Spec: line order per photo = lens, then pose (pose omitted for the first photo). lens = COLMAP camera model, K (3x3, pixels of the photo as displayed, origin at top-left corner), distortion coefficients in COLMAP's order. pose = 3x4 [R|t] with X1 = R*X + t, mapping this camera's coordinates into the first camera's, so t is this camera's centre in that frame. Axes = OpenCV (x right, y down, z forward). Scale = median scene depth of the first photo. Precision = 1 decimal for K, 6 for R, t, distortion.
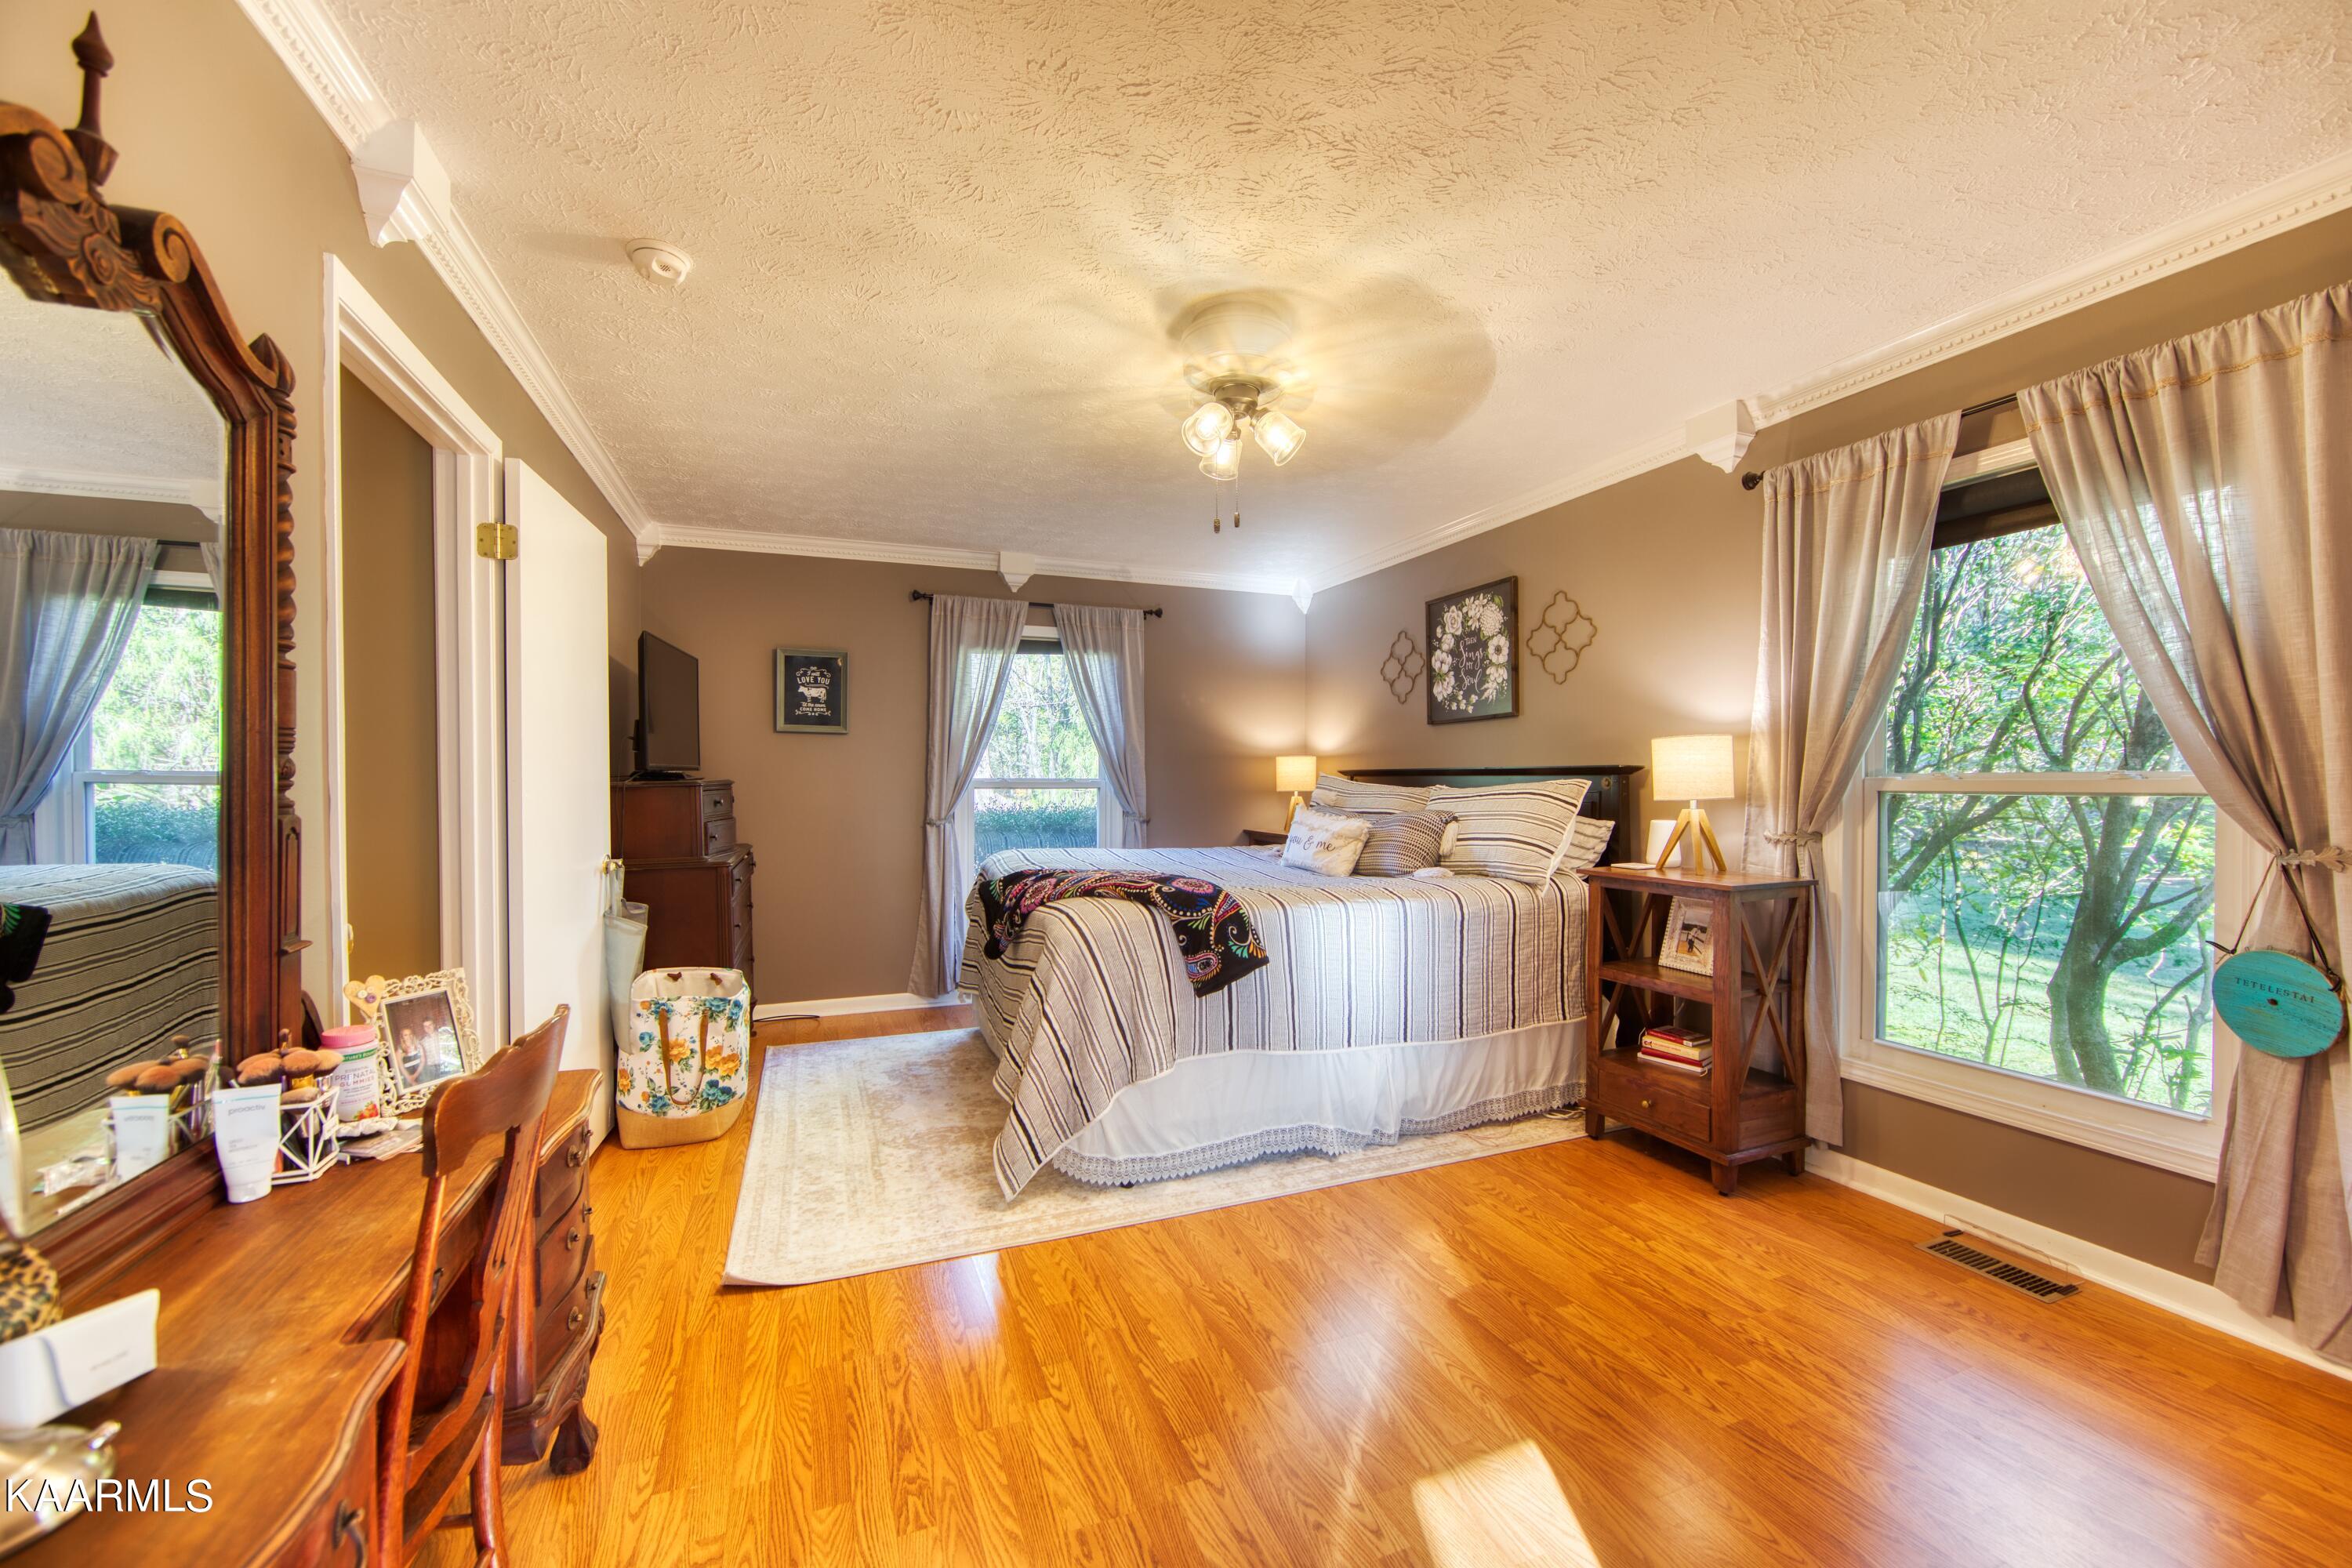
lens RADIAL K [[927.2, 0, 1177.6], [0, 927.2, 787.9], [0, 0, 1]] dist [-0.002098, -0.000093]
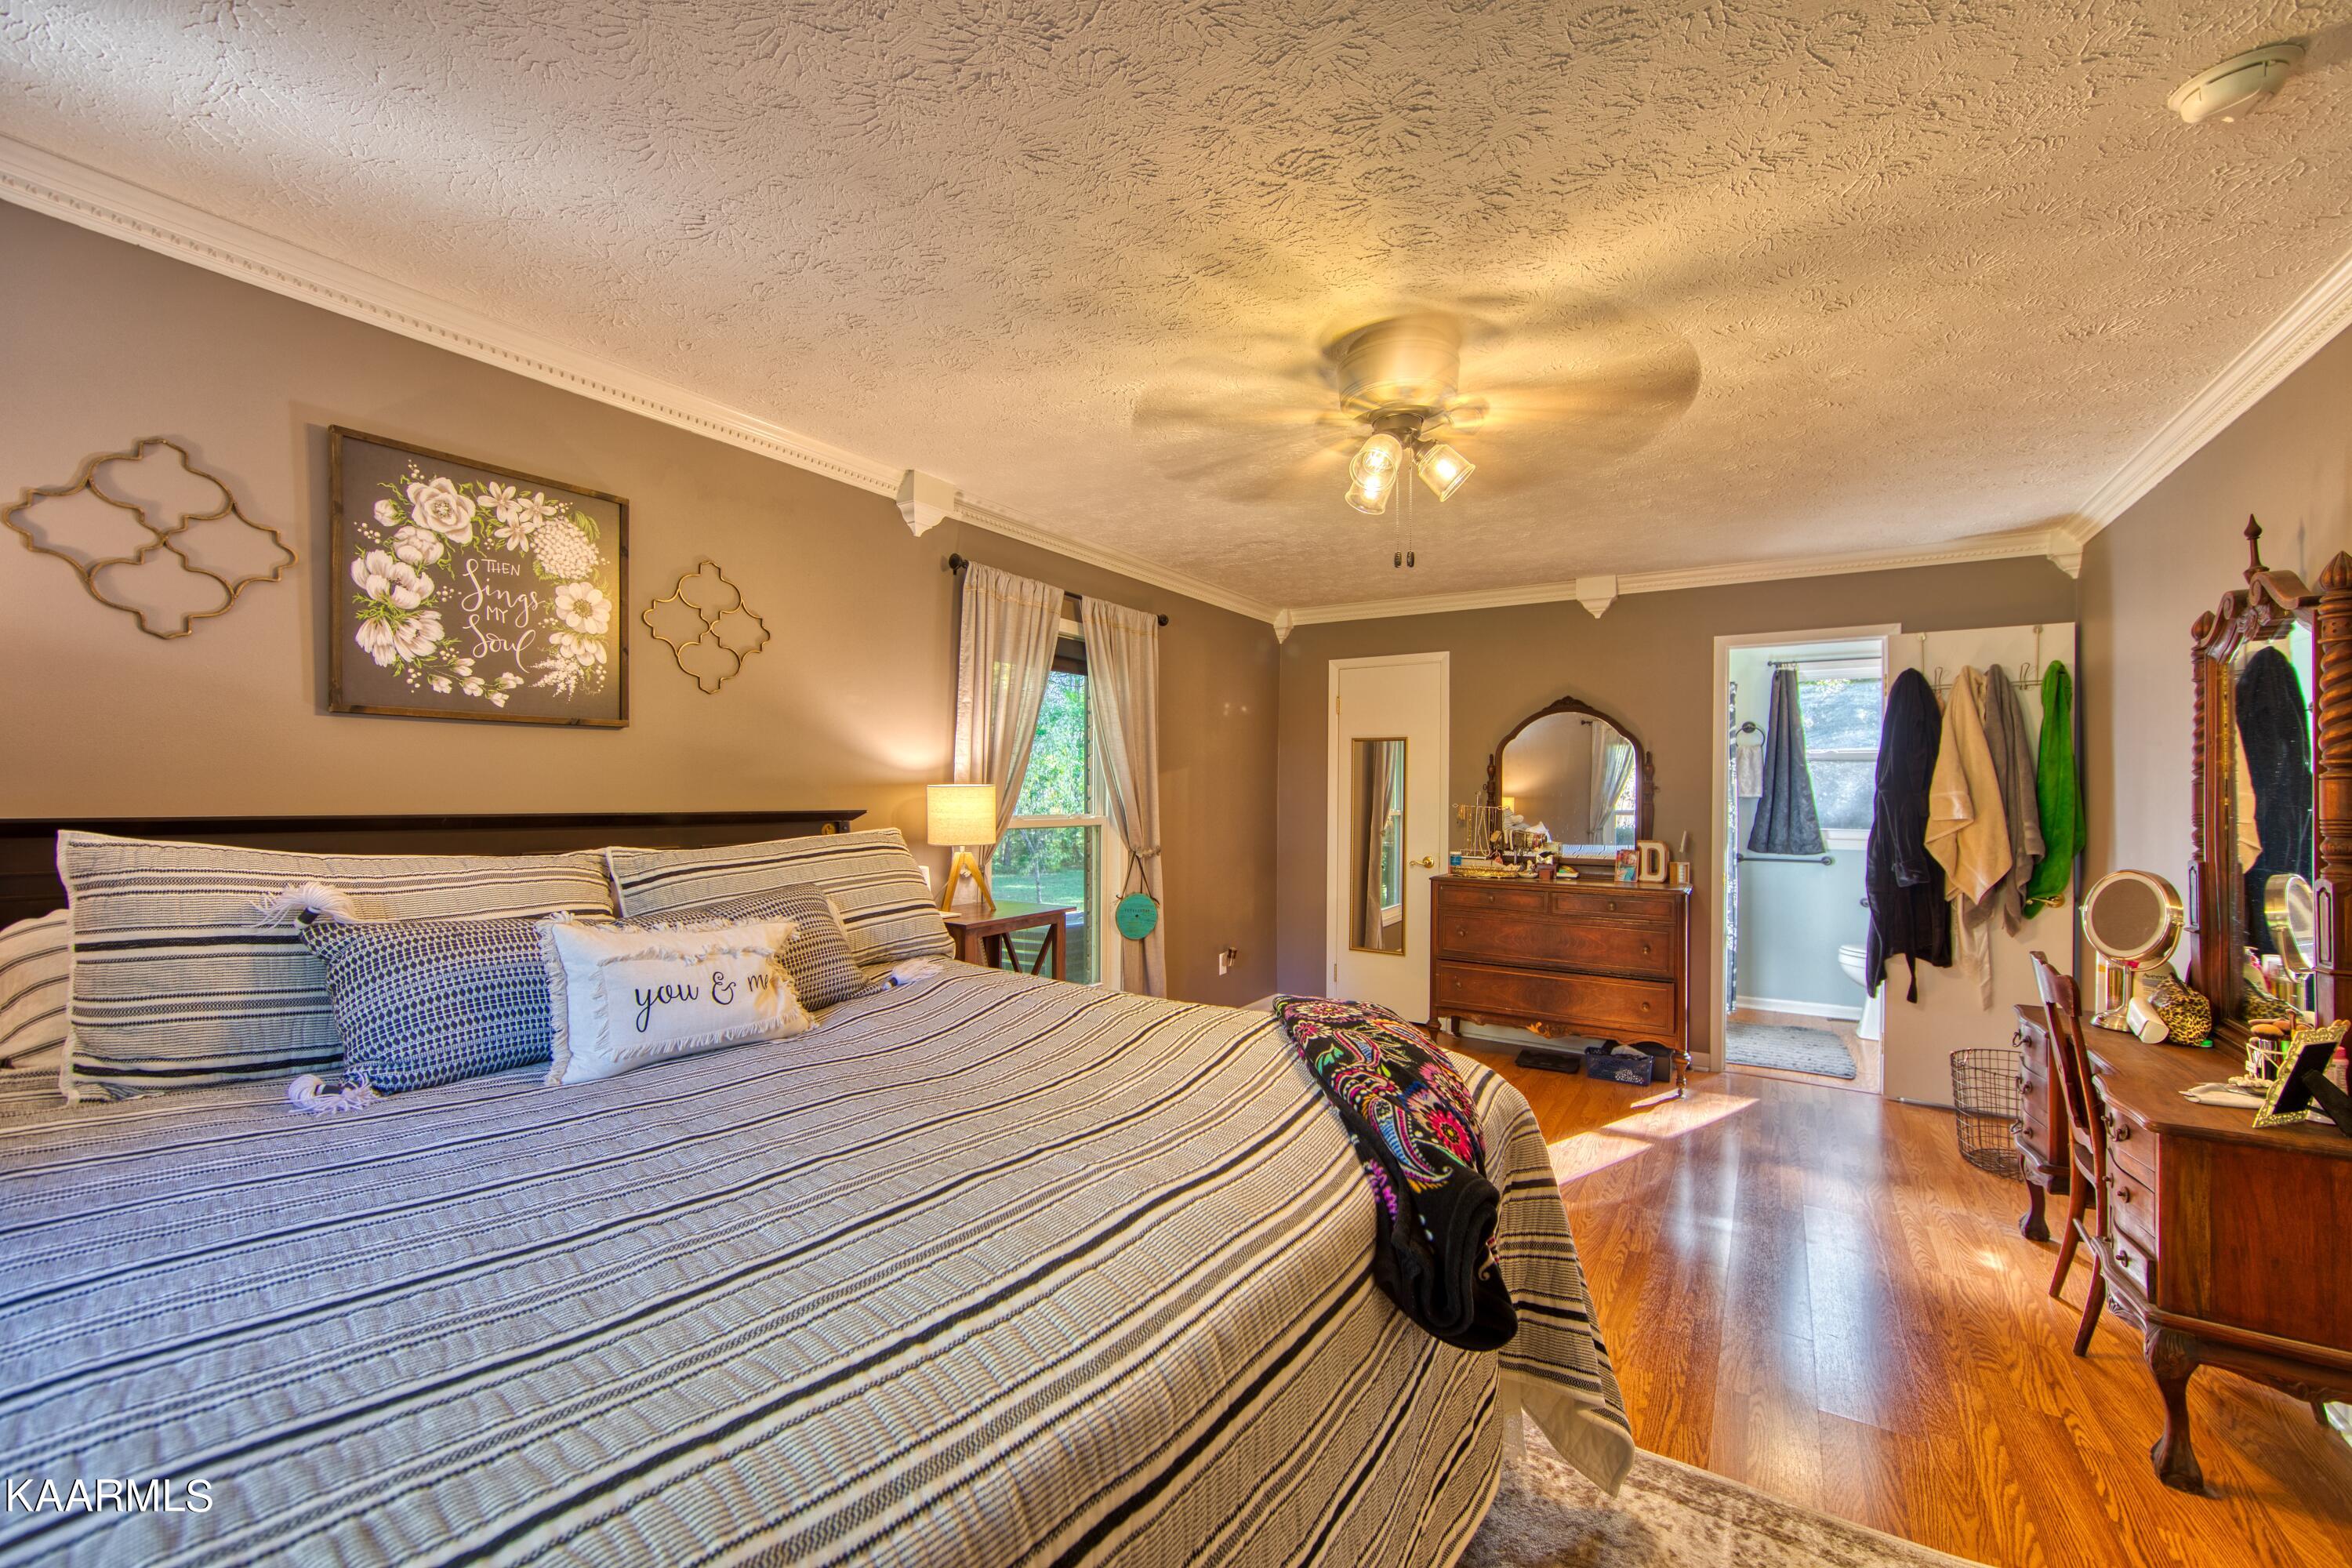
lens RADIAL K [[927.2, 0, 1178.3], [0, 927.2, 786.7], [0, 0, 1]] dist [-0.002098, -0.000093]
pose [[-0.573866, -0.002184, 0.818946, -0.326000], [-0.004348, 0.999990, -0.000380, -0.037066], [-0.818938, -0.003778, -0.573870, 0.981043]]
